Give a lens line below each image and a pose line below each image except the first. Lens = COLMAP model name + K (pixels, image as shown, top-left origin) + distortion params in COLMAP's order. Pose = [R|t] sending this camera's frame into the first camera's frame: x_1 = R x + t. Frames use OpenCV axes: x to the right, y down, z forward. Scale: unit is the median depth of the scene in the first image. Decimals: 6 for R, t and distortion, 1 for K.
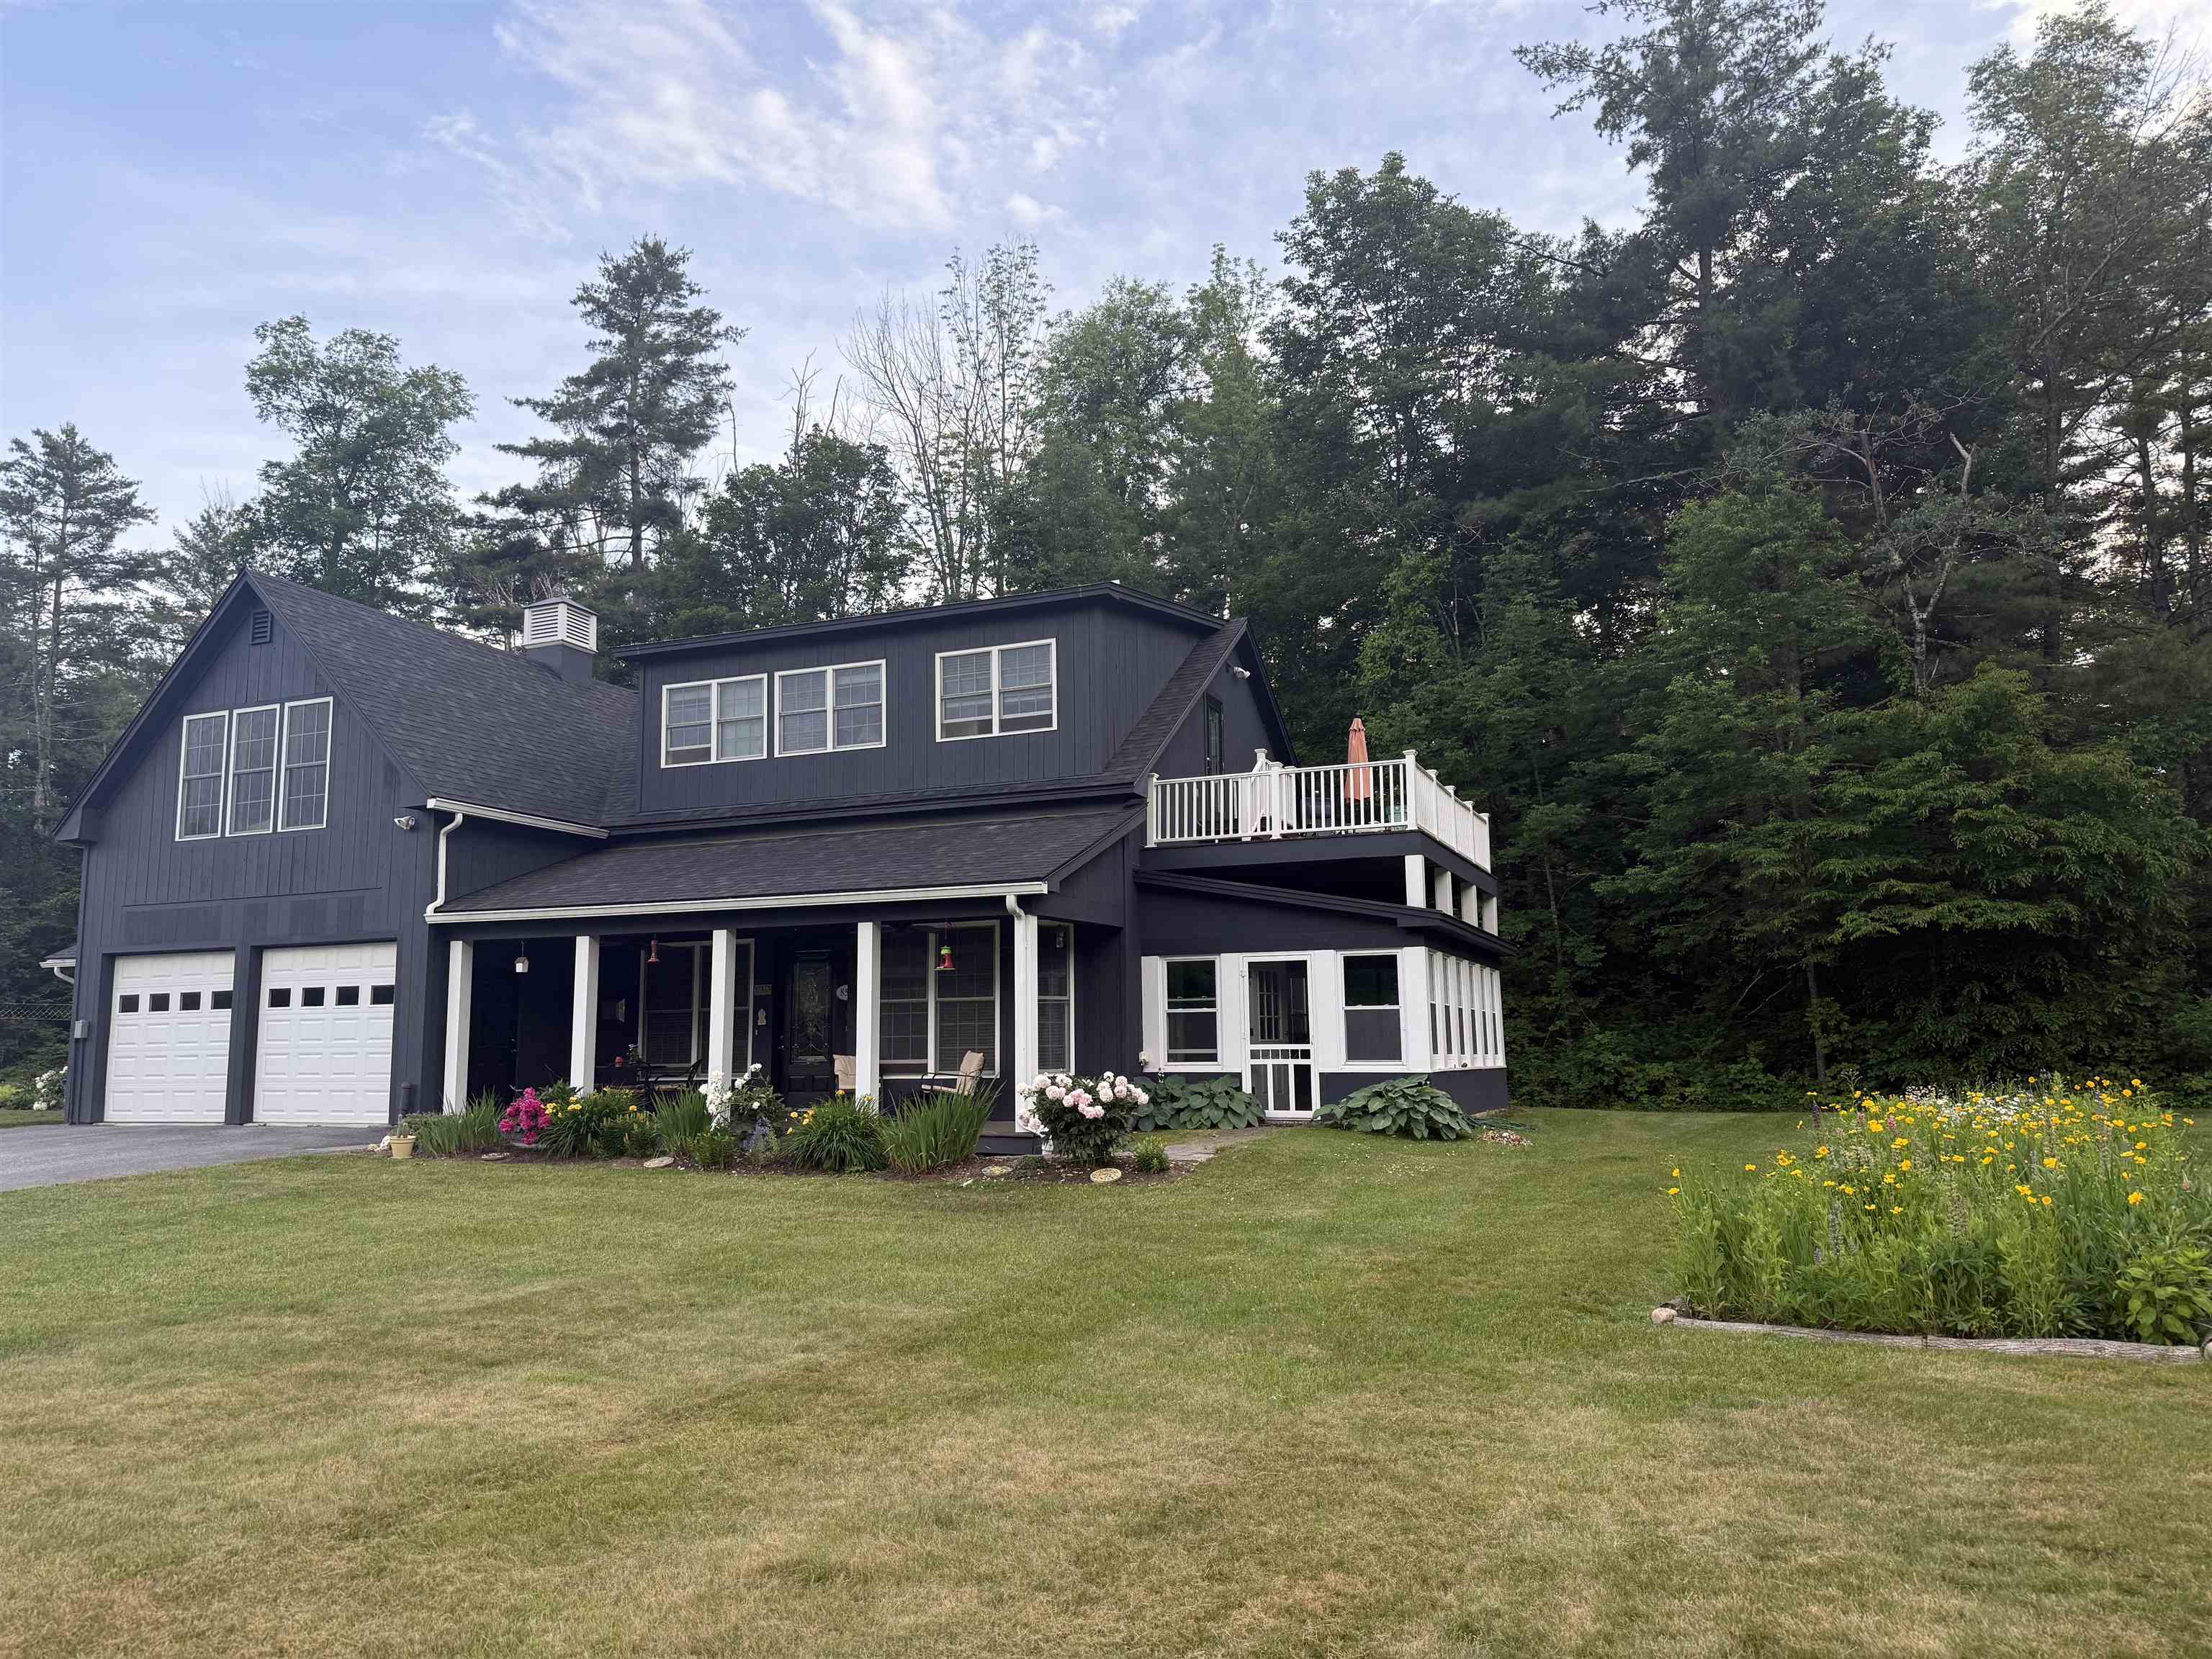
lens RADIAL K [[1537.0, 0, 1104.5], [0, 1537.0, 828.0], [0, 0, 1]] dist [0.089656, -0.119755]
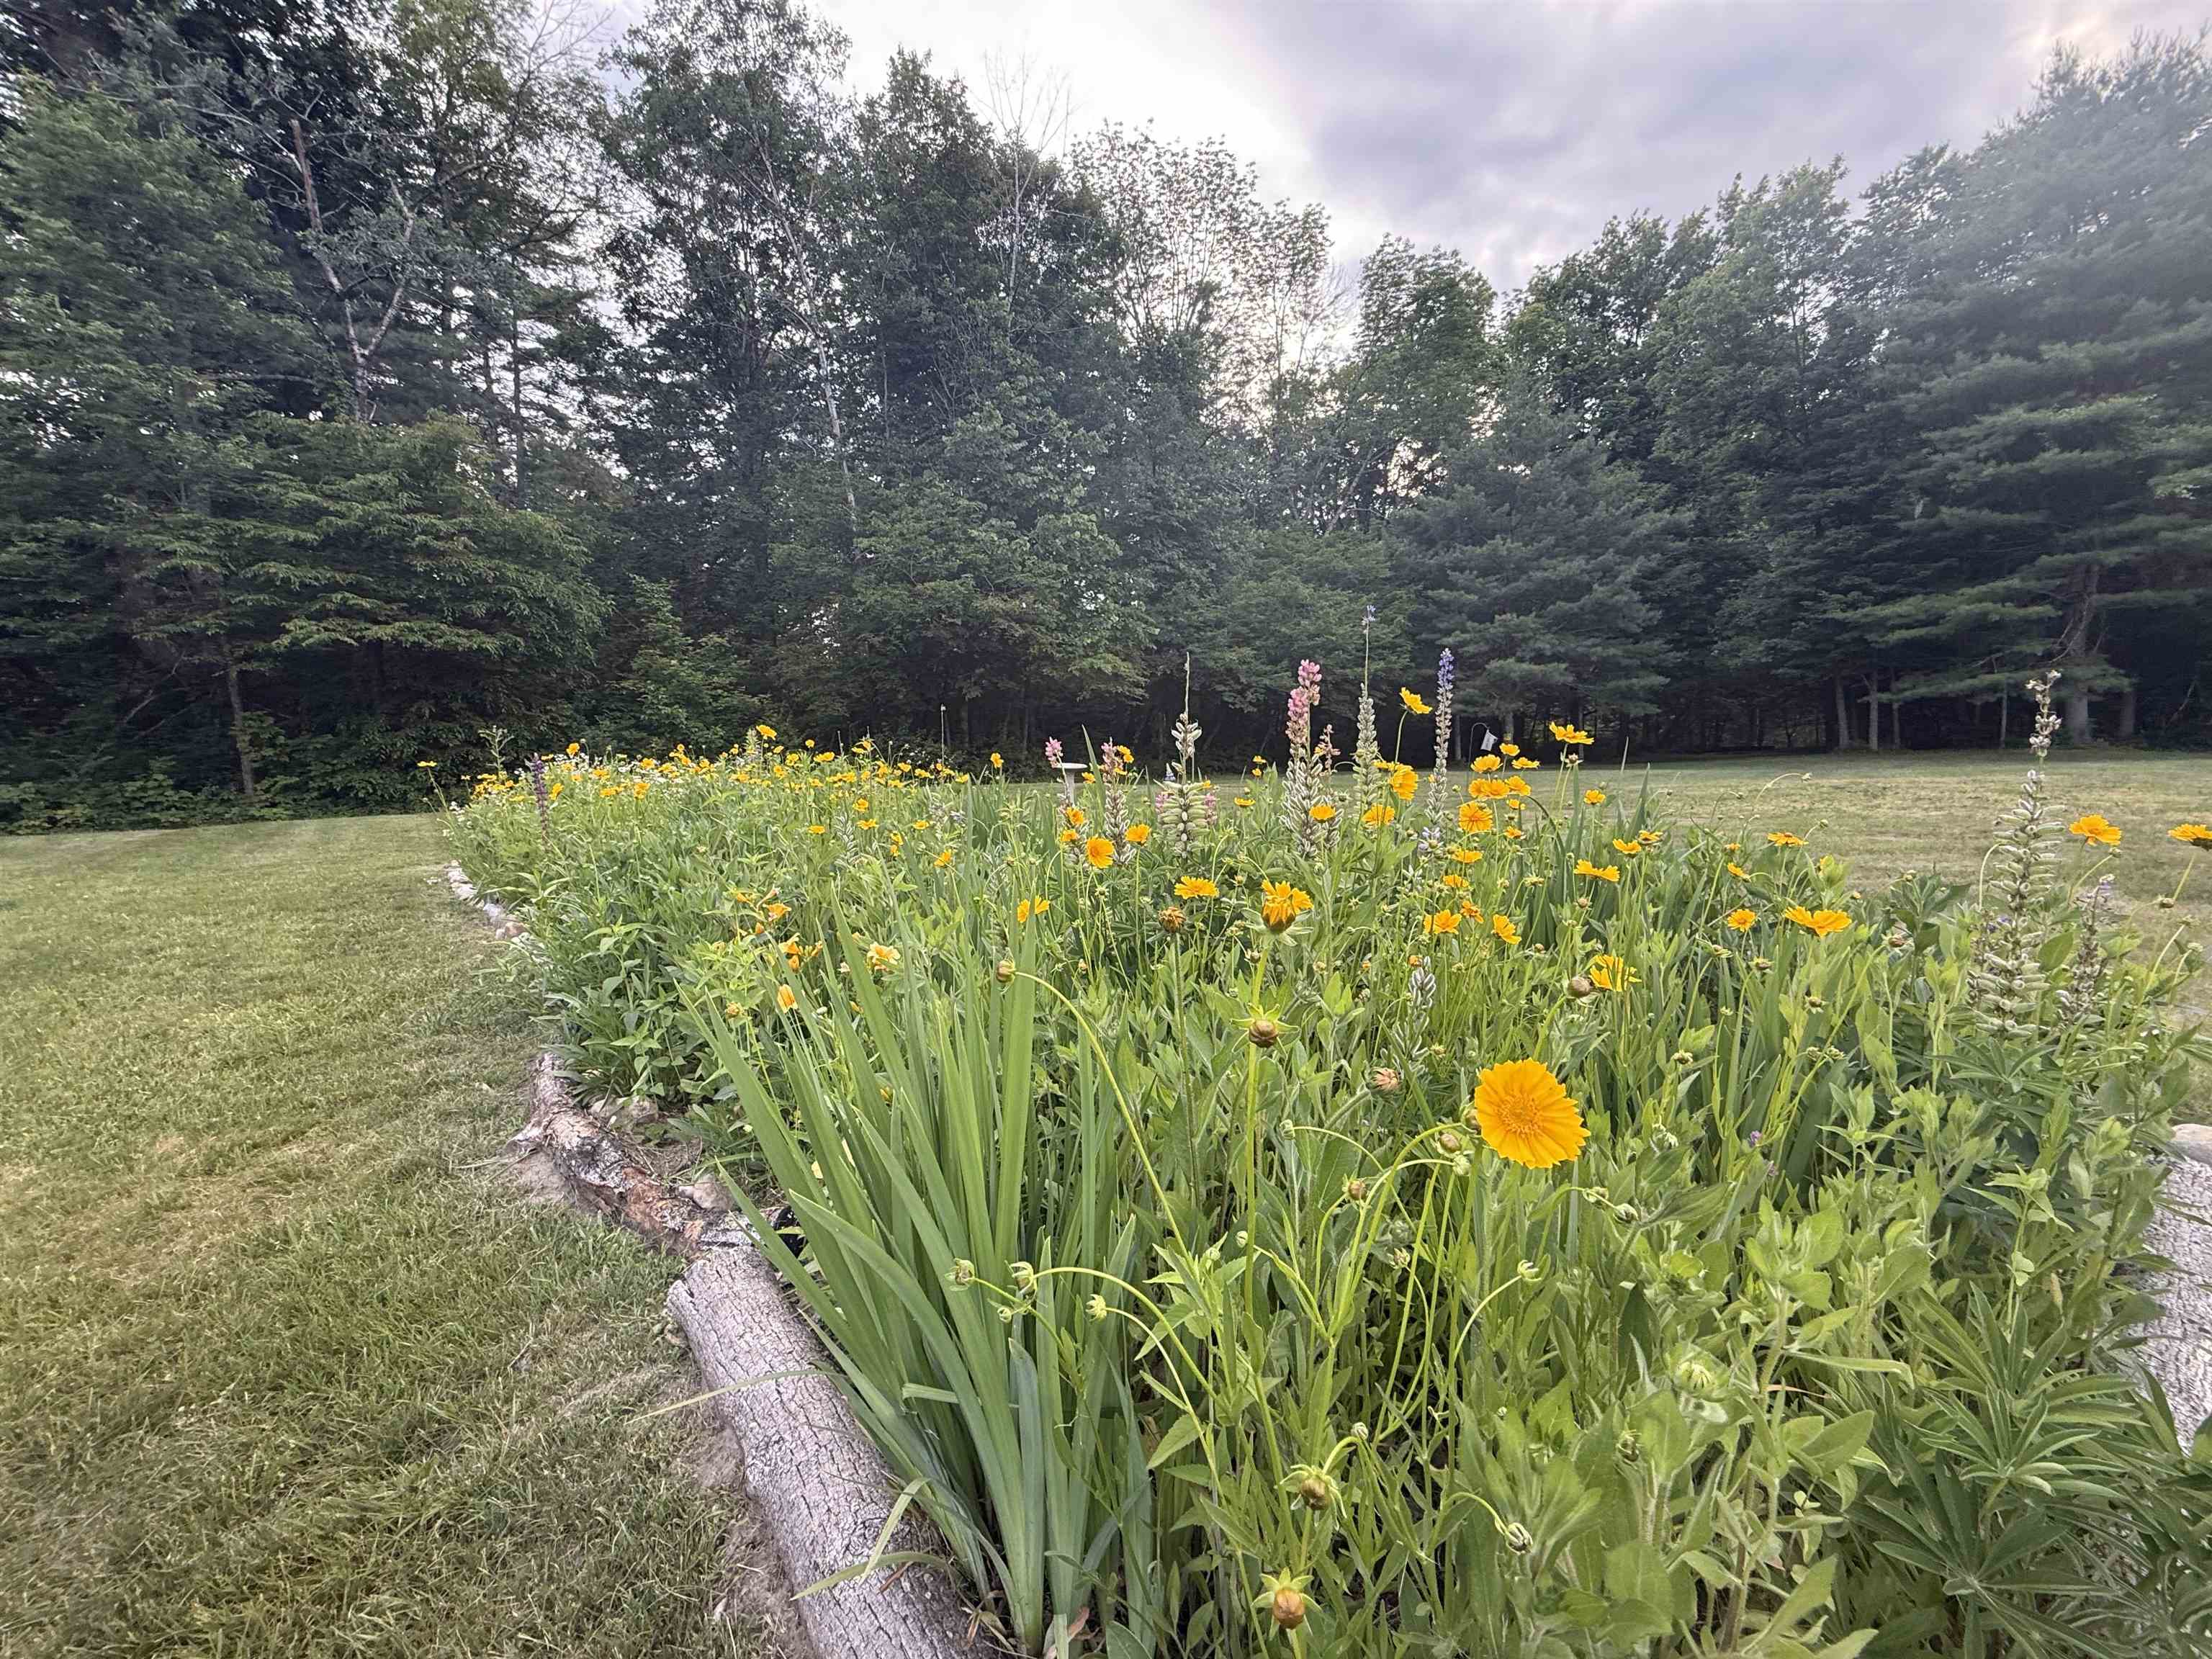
lens RADIAL K [[873.0, 0, 1108.4], [0, 873.0, 830.7], [0, 0, 1]] dist [0.001792, -0.000054]
pose [[0.316575, -0.081382, 0.945070, 0.141780], [-0.103626, 0.987383, 0.119738, 0.086801], [-0.942890, -0.135840, 0.304147, 0.434415]]
